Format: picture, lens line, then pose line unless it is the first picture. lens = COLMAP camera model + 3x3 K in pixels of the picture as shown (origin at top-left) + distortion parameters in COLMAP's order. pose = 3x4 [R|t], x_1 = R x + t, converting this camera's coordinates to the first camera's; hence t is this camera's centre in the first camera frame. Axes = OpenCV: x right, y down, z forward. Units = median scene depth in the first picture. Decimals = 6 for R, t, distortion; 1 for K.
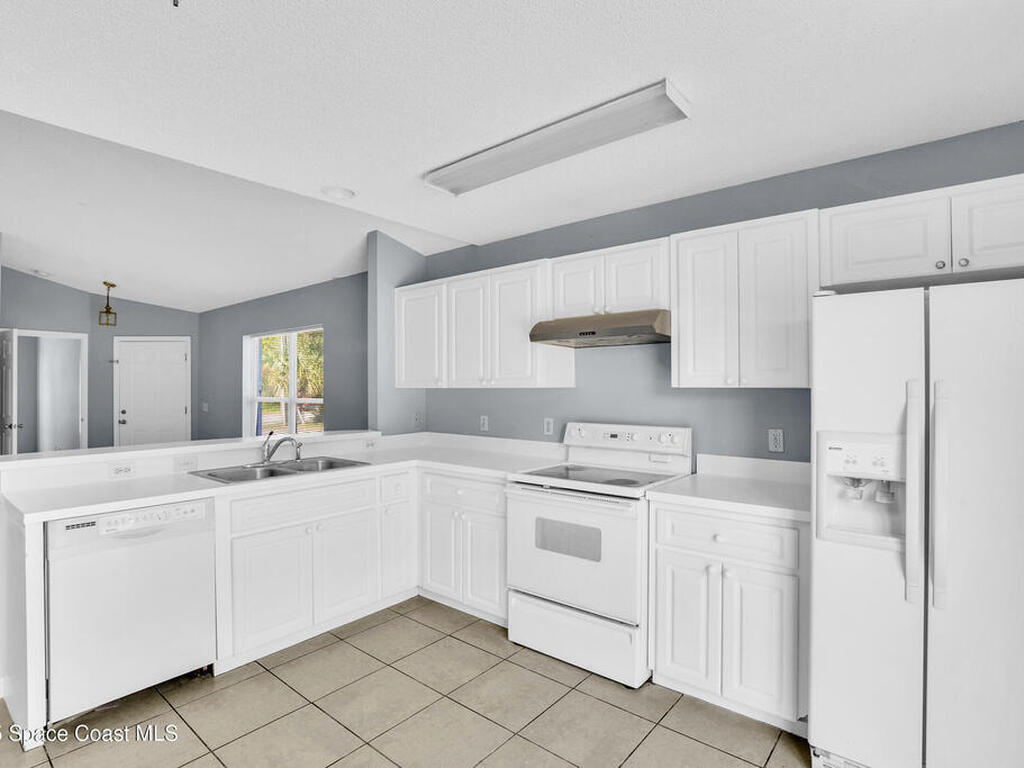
lens RADIAL K [[530.2, 0, 516.6], [0, 530.2, 383.4], [0, 0, 1]] dist [-0.043514, 0.012808]
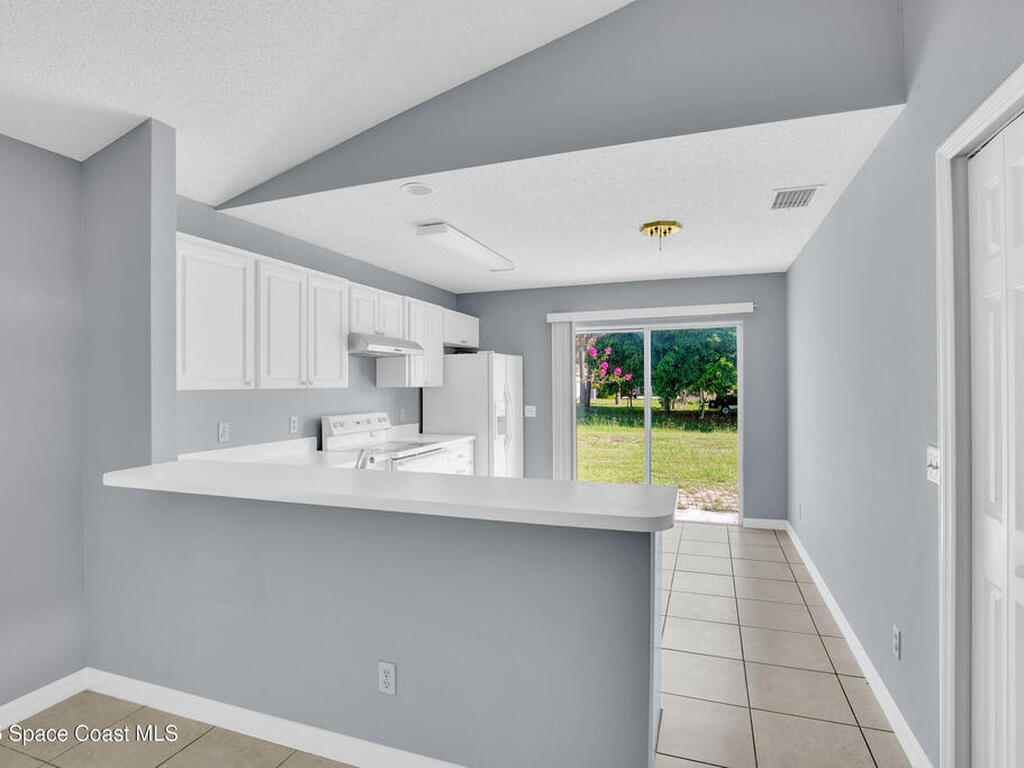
lens RADIAL K [[530.2, 0, 516.6], [0, 530.2, 383.4], [0, 0, 1]] dist [-0.043514, 0.012808]
pose [[-0.332152, 0.007605, 0.943195, -1.250602], [0.002686, 0.999971, -0.007117, 0.008539], [-0.943222, 0.000170, -0.332163, 1.079128]]
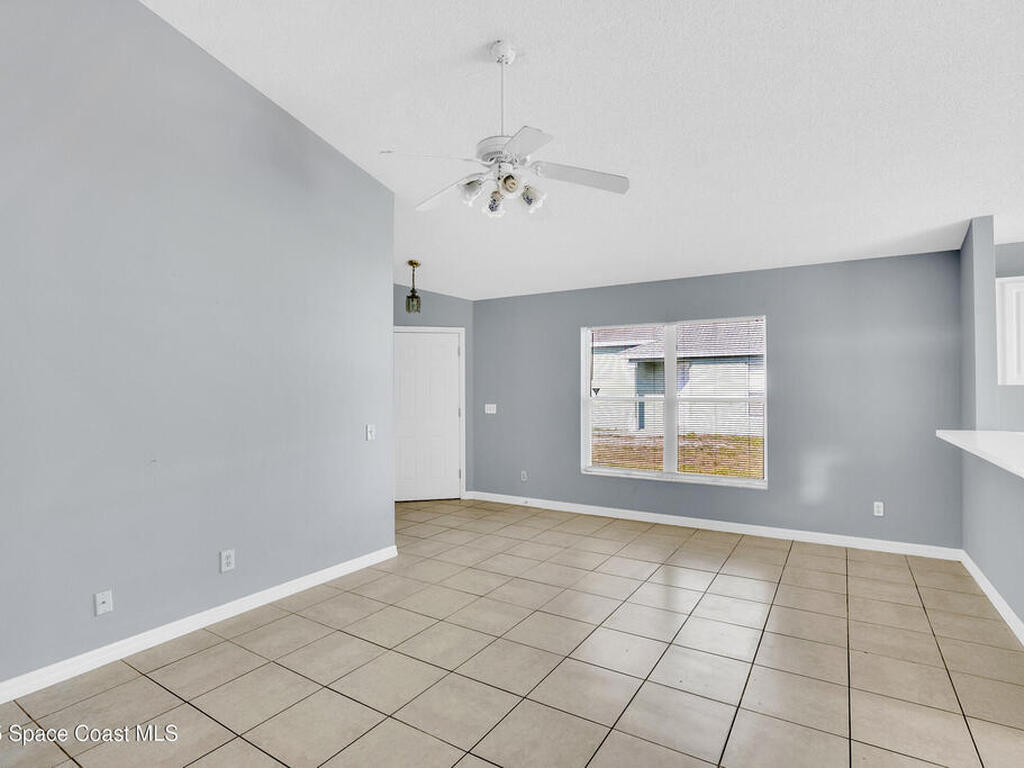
lens RADIAL K [[530.2, 0, 516.6], [0, 530.2, 383.4], [0, 0, 1]] dist [-0.043514, 0.012808]
pose [[0.992406, -0.000824, 0.123000, -1.590577], [0.000777, 1.000000, 0.000435, 0.006295], [-0.123000, -0.000337, 0.992407, 0.253141]]
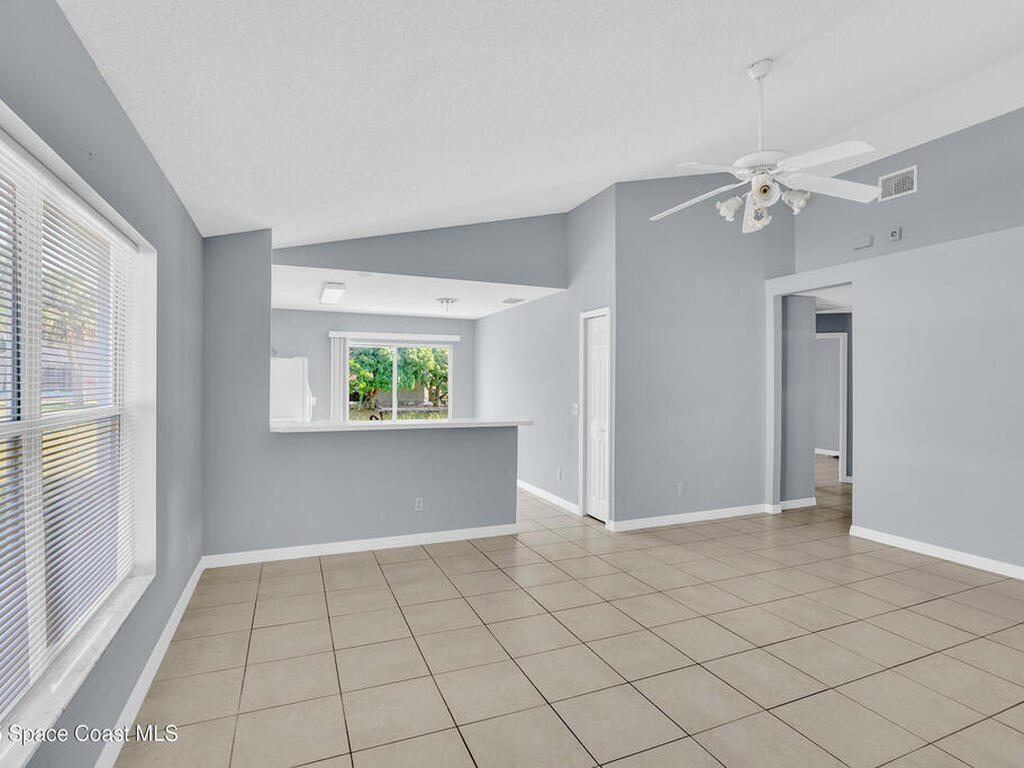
lens RADIAL K [[530.2, 0, 516.6], [0, 530.2, 383.4], [0, 0, 1]] dist [-0.043514, 0.012808]
pose [[-0.885811, -0.000007, 0.464046, -1.547943], [-0.003344, 0.999974, -0.006368, 0.021538], [-0.464034, -0.007193, -0.885788, 2.216664]]
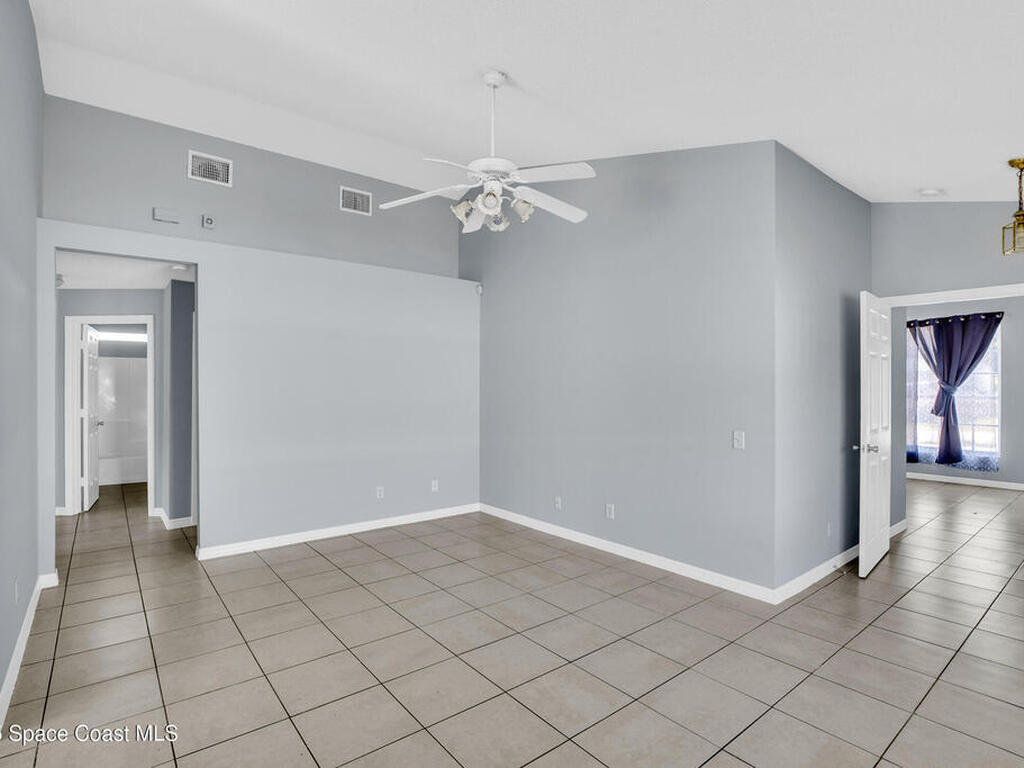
lens RADIAL K [[530.2, 0, 516.6], [0, 530.2, 383.4], [0, 0, 1]] dist [-0.043514, 0.012808]
pose [[-0.204704, -0.000216, -0.978824, -0.543475], [0.002160, 0.999997, -0.000673, 0.003886], [0.978822, -0.002252, -0.204703, 1.397369]]
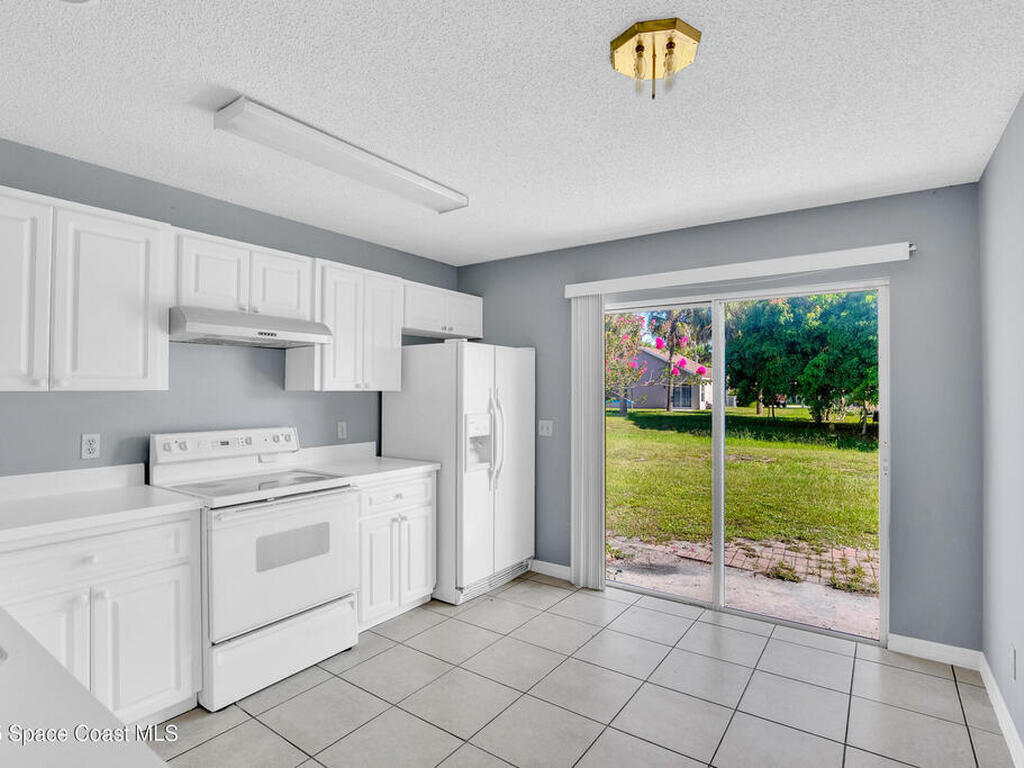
lens RADIAL K [[530.2, 0, 516.6], [0, 530.2, 383.4], [0, 0, 1]] dist [-0.043514, 0.012808]
pose [[-0.079045, 0.016012, 0.996742, -0.775086], [-0.007824, 0.999830, -0.016682, 0.006430], [-0.996840, -0.009117, -0.078906, 0.572959]]
